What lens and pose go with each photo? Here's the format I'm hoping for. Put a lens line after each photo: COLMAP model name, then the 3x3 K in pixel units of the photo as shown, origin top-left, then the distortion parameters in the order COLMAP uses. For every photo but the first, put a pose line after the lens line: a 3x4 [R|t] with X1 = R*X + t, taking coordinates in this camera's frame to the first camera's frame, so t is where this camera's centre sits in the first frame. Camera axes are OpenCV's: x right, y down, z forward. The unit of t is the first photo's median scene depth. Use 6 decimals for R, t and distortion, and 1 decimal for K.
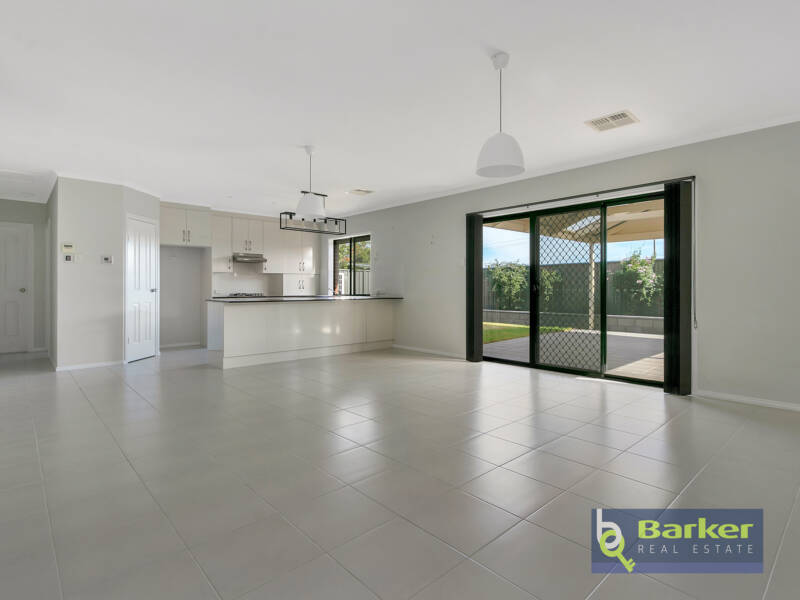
lens RADIAL K [[425.1, 0, 392.2], [0, 425.1, 287.3], [0, 0, 1]] dist [0.002620, 0.000951]
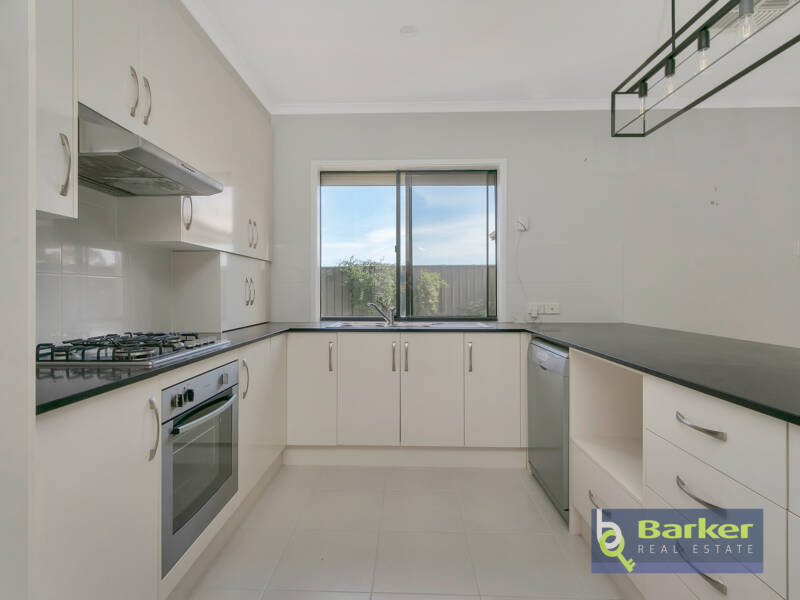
lens RADIAL K [[425.1, 0, 392.2], [0, 425.1, 287.3], [0, 0, 1]] dist [0.002620, 0.000951]
pose [[0.697940, 0.005829, 0.716133, -0.393217], [0.002081, 0.999946, -0.010168, -0.006973], [-0.716153, 0.008587, 0.697890, 0.768459]]
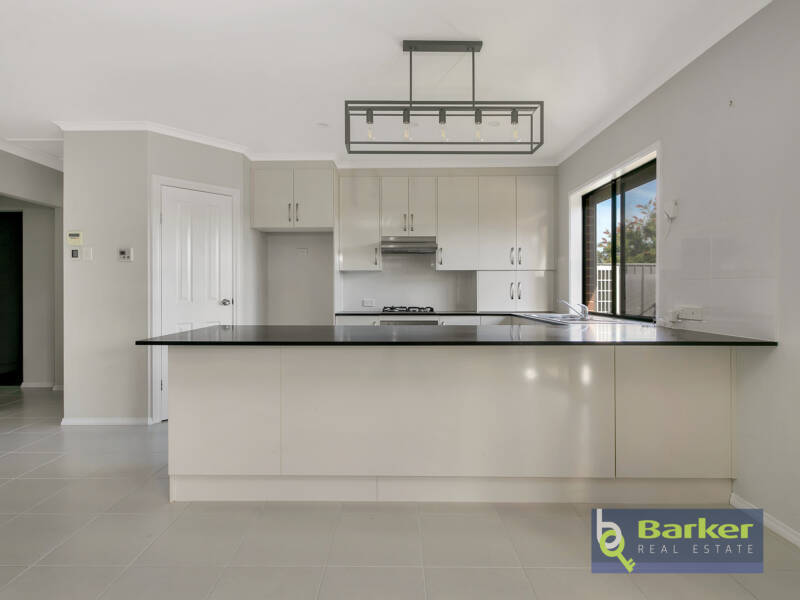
lens RADIAL K [[425.1, 0, 392.2], [0, 425.1, 287.3], [0, 0, 1]] dist [0.002620, 0.000951]
pose [[0.739464, -0.004249, -0.673182, 0.025601], [0.000380, 0.999983, -0.005895, -0.008531], [0.673195, 0.004103, 0.739453, 0.560103]]
